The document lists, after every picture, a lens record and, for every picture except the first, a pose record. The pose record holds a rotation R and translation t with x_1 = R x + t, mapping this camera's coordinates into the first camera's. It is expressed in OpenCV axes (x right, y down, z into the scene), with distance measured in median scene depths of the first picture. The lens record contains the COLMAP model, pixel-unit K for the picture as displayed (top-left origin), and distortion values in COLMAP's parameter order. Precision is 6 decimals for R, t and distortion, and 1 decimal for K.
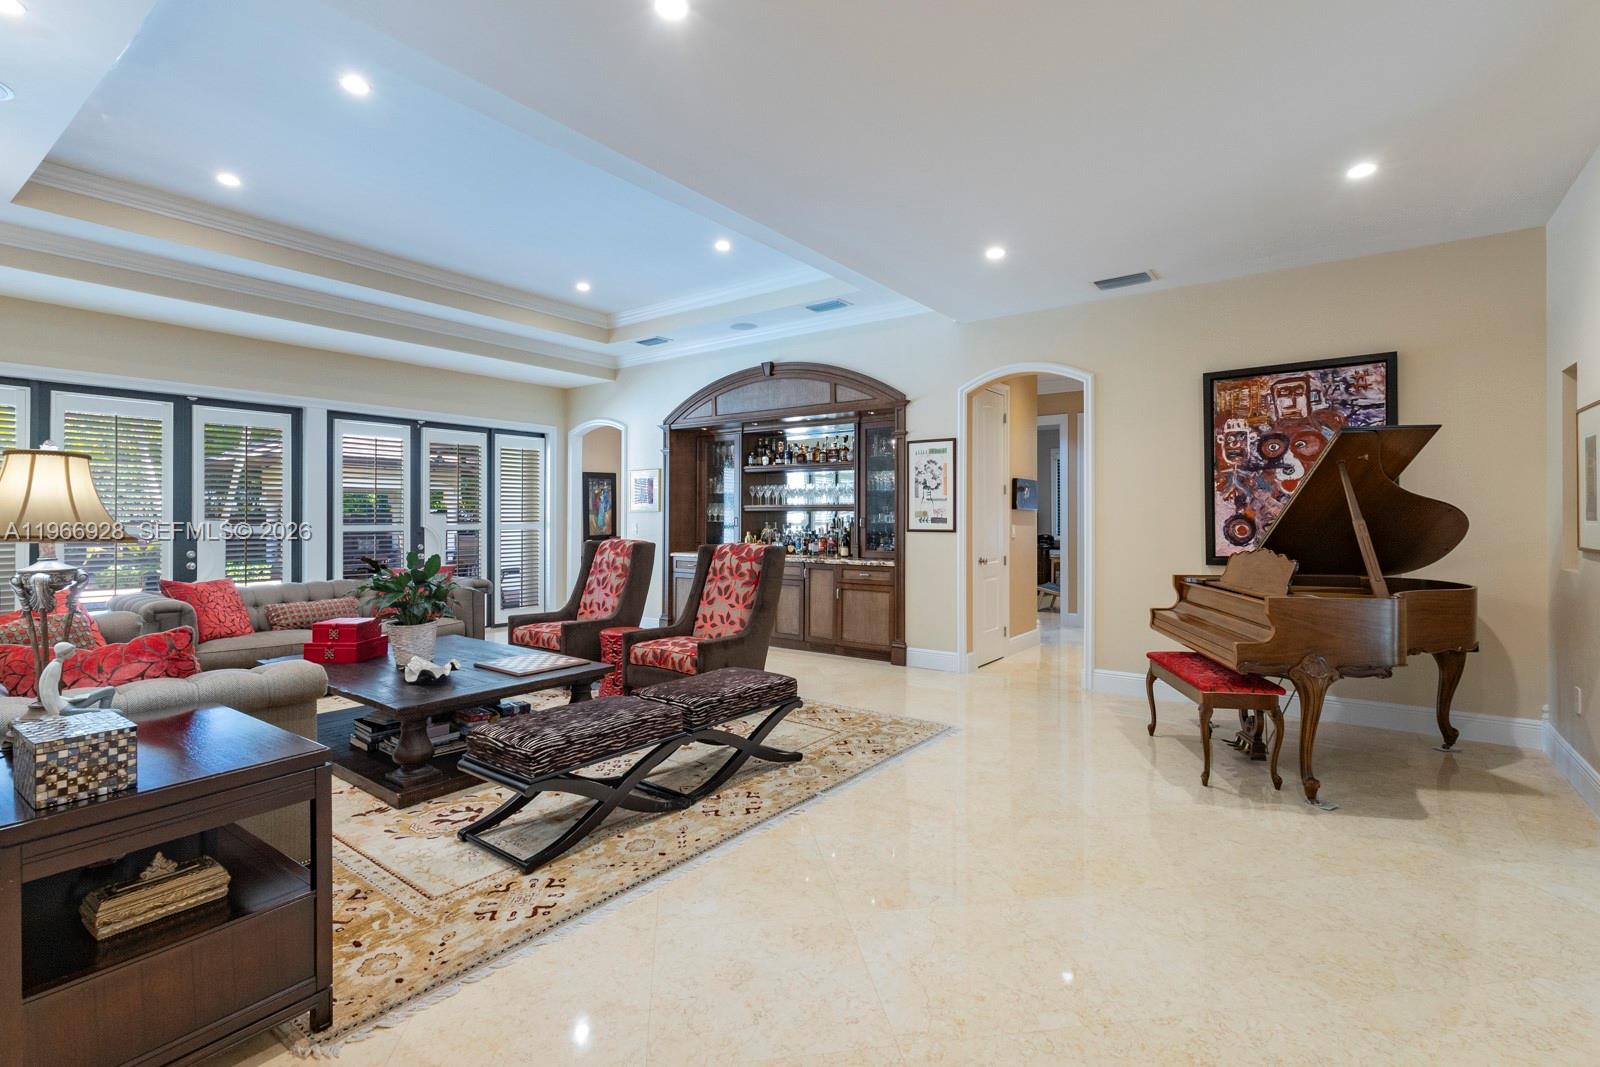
lens RADIAL K [[741.3, 0, 800.4], [0, 741.3, 523.6], [0, 0, 1]] dist [0.003277, 0.000198]
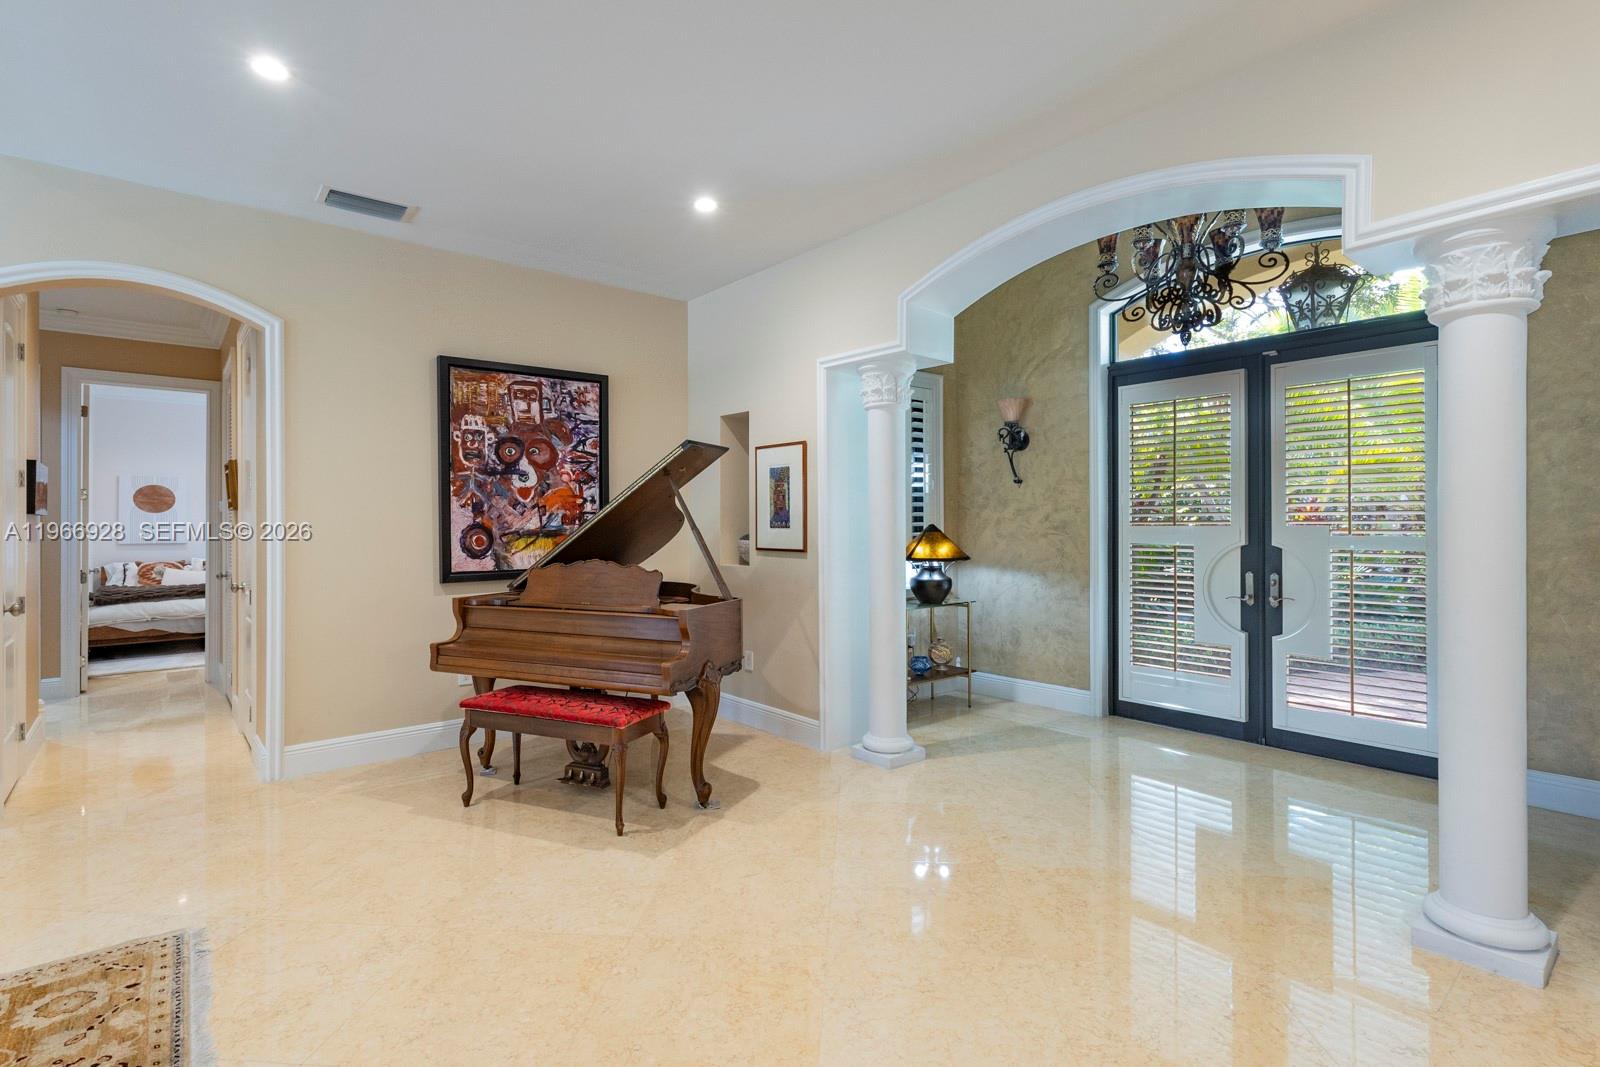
lens RADIAL K [[741.3, 0, 796.7], [0, 741.3, 527.8], [0, 0, 1]] dist [0.003277, 0.000198]
pose [[0.249814, -0.003991, 0.968286, -0.176762], [0.011007, 0.999939, 0.001282, -0.004328], [-0.968231, 0.010338, 0.249842, 0.421959]]
